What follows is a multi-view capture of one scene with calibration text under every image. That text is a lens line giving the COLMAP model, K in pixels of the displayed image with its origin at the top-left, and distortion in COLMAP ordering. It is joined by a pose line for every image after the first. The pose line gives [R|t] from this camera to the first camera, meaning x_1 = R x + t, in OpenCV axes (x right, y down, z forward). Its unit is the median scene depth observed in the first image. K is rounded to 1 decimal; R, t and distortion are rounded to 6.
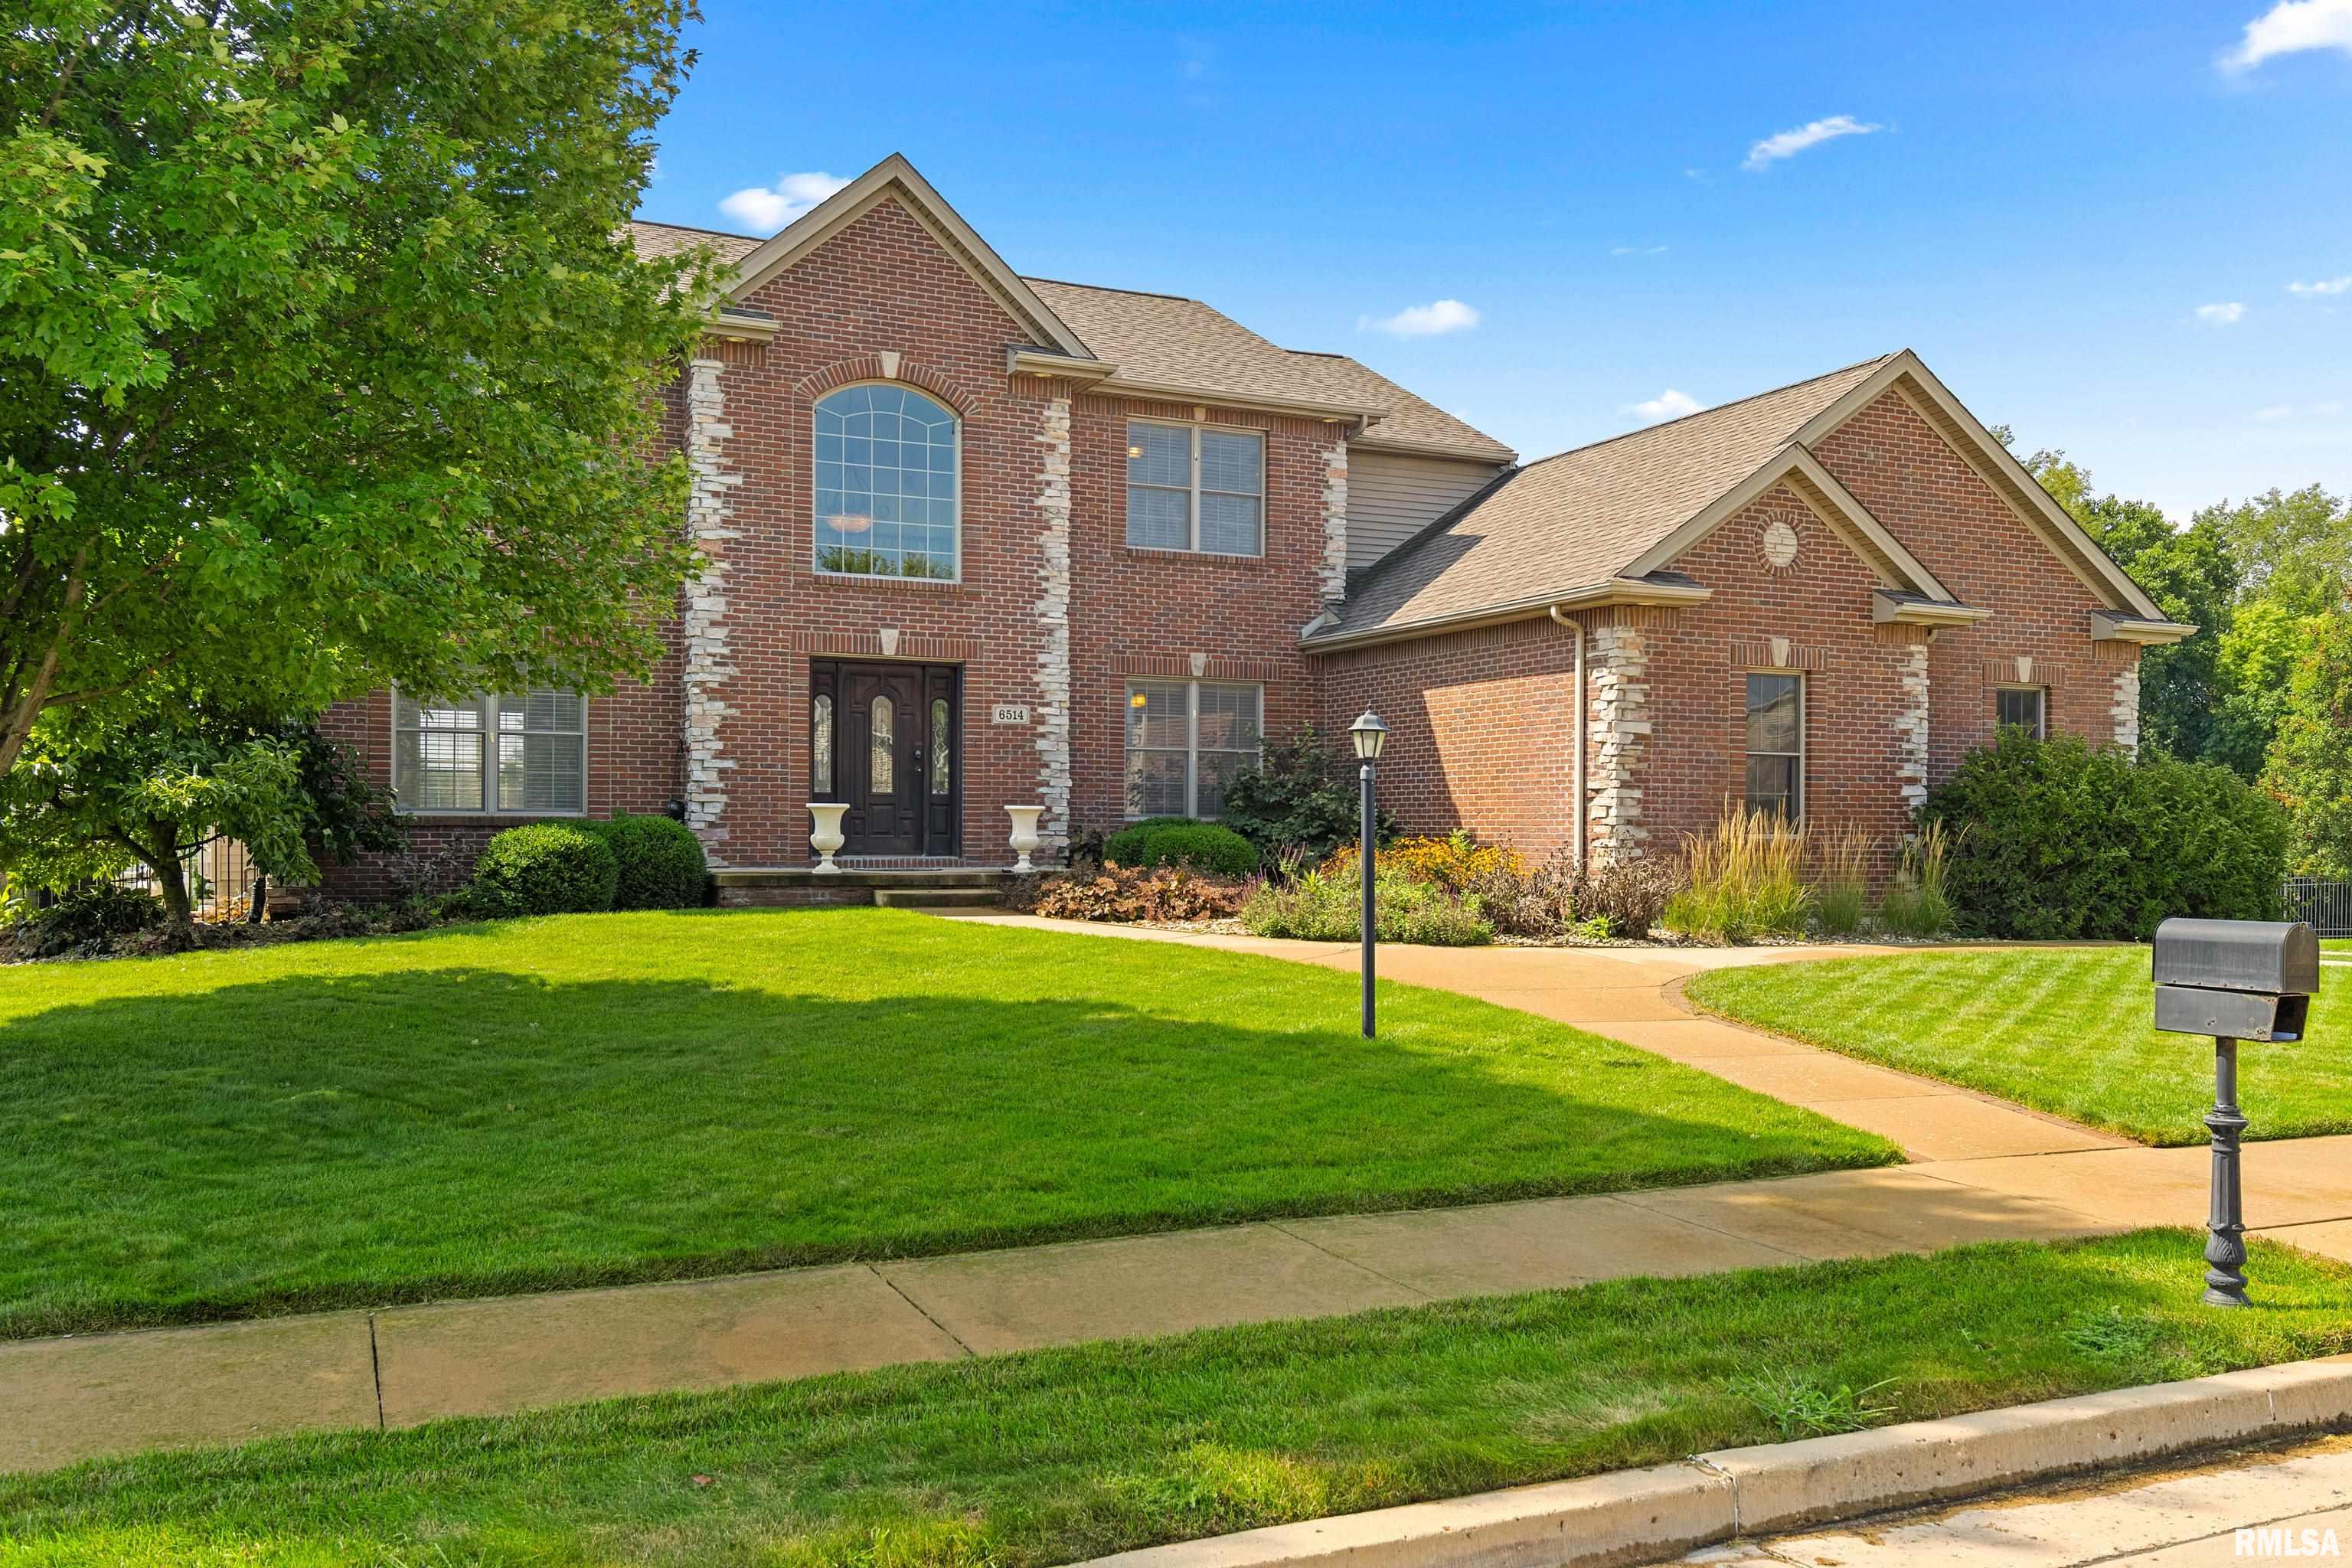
lens RADIAL K [[1970.7, 0, 1176.5], [0, 1970.7, 790.6], [0, 0, 1]] dist [0.007842, 0.007019]
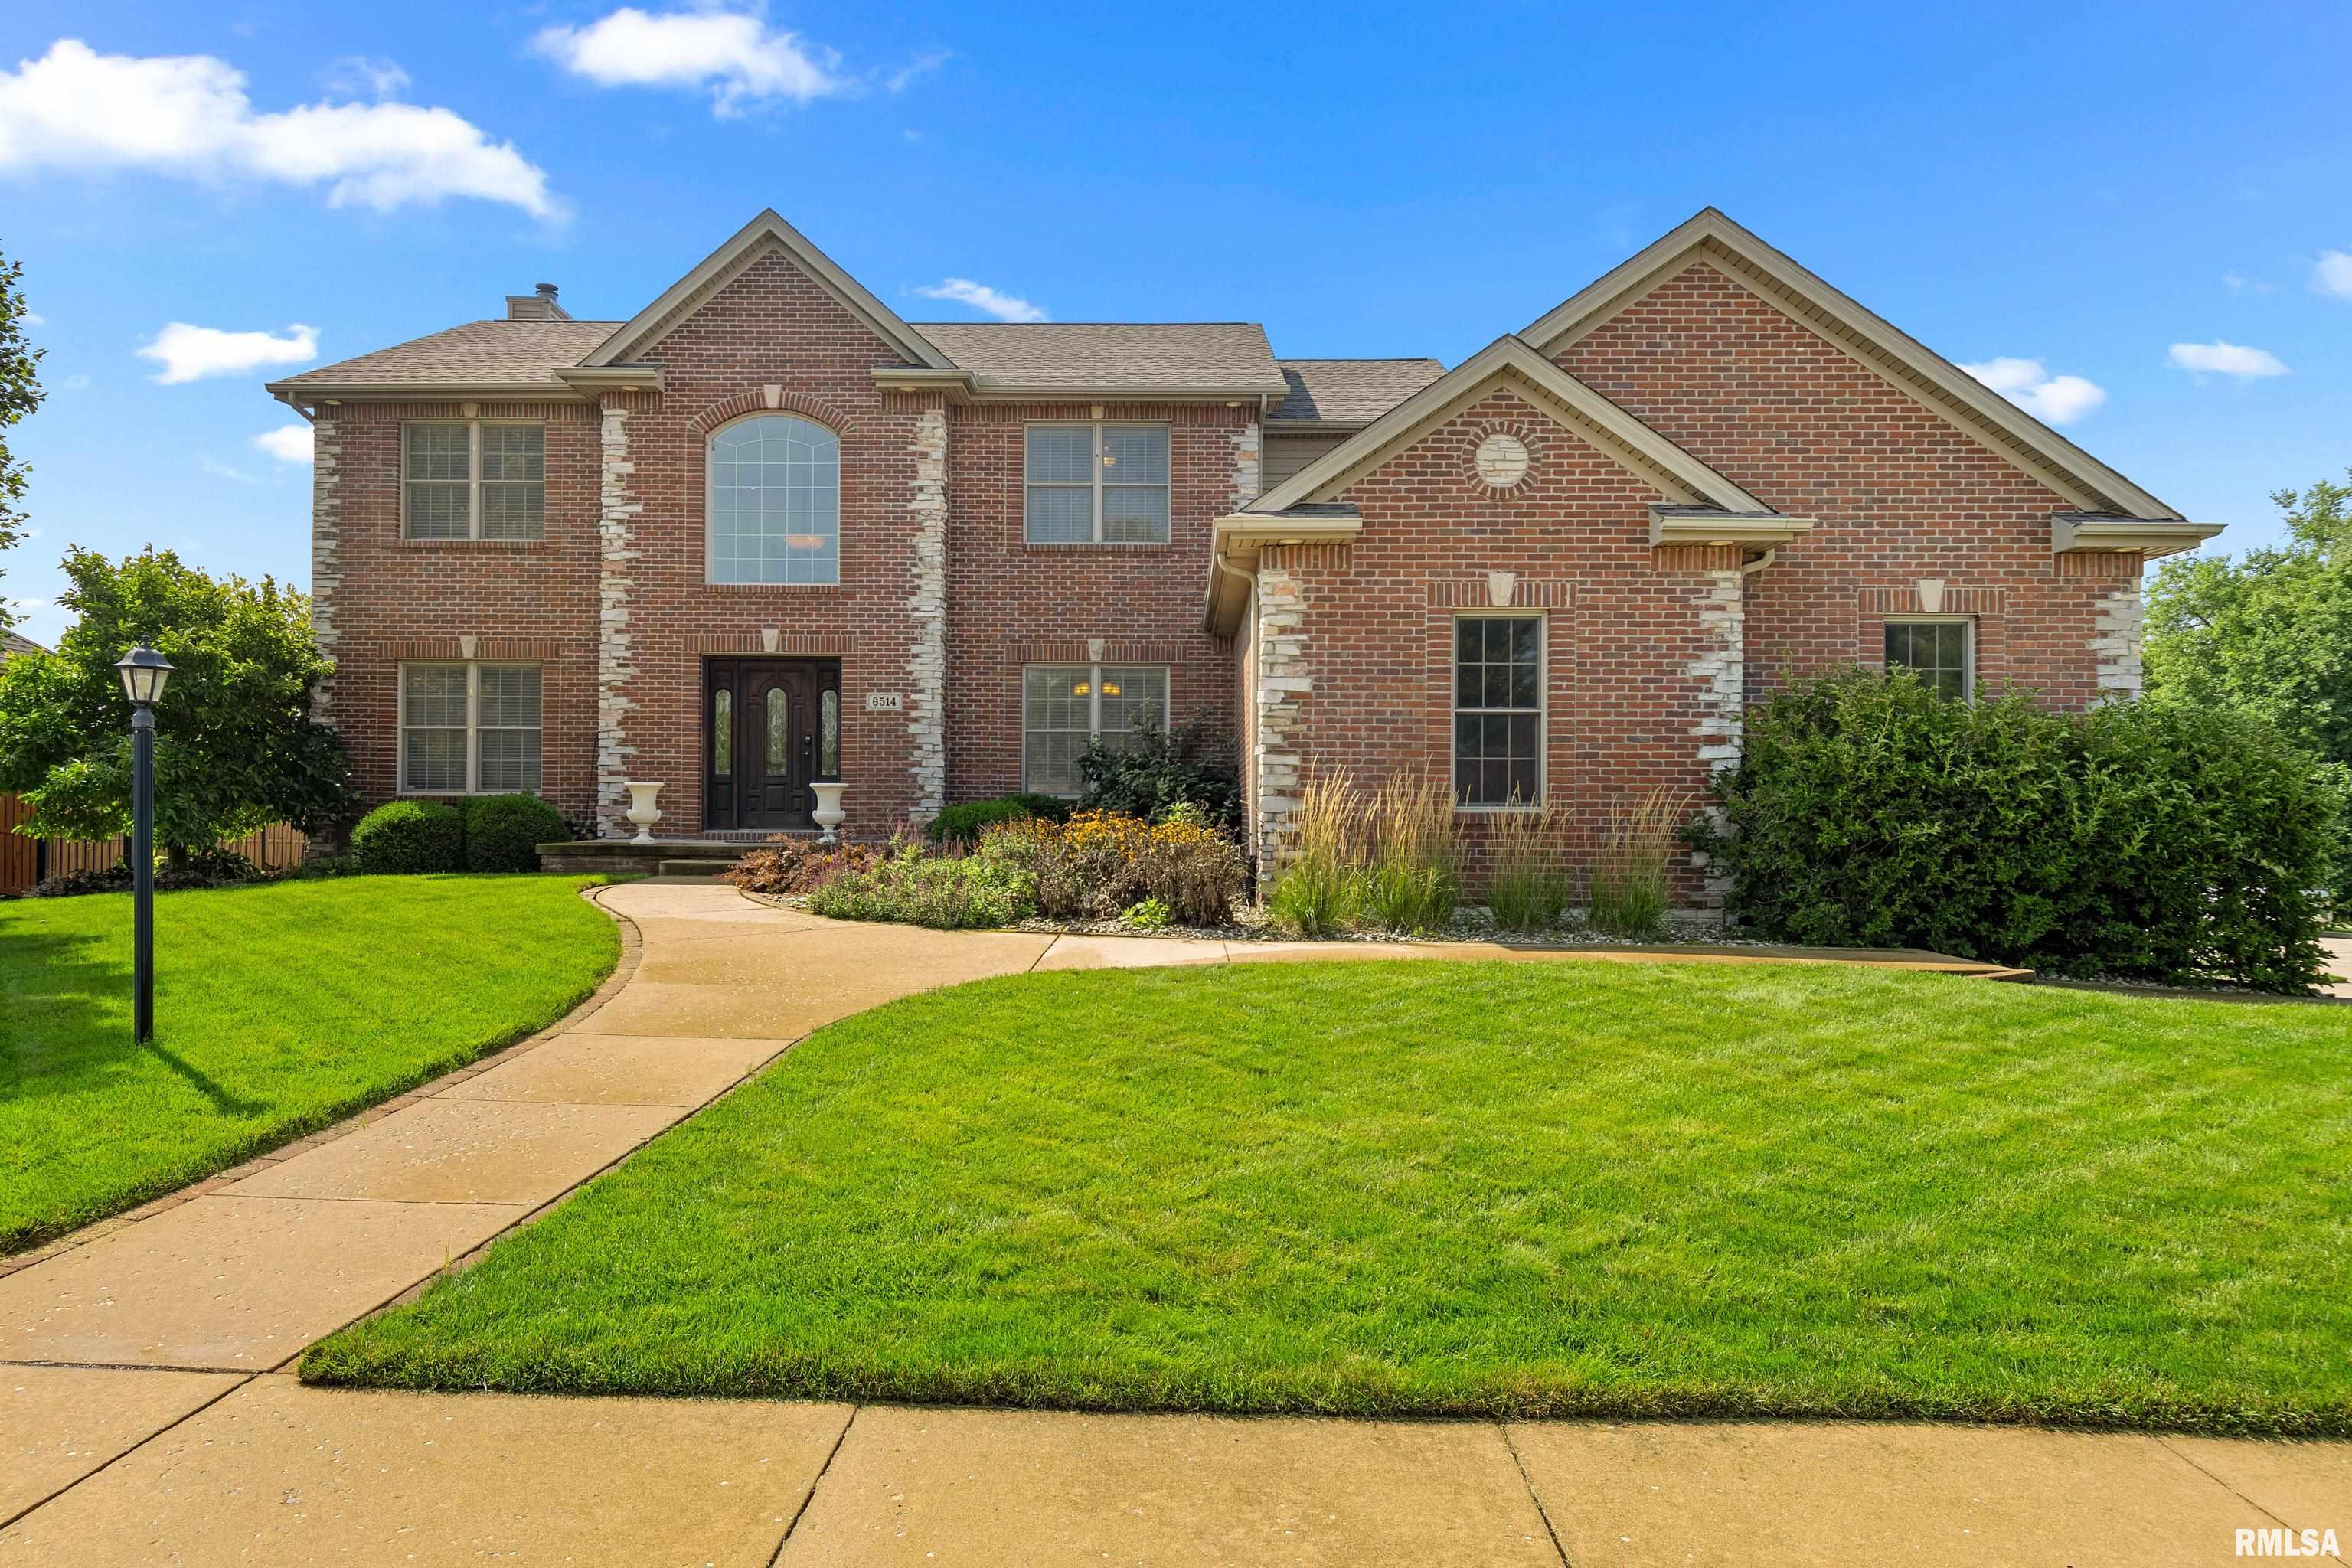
lens RADIAL K [[1403.5, 0, 1174.8], [0, 1403.5, 785.5], [0, 0, 1]] dist [0.002499, -0.001863]
pose [[0.895300, -0.010286, -0.445345, 0.428776], [0.009159, 0.999947, -0.004682, 0.014180], [0.445370, 0.000112, 0.895347, 0.388661]]
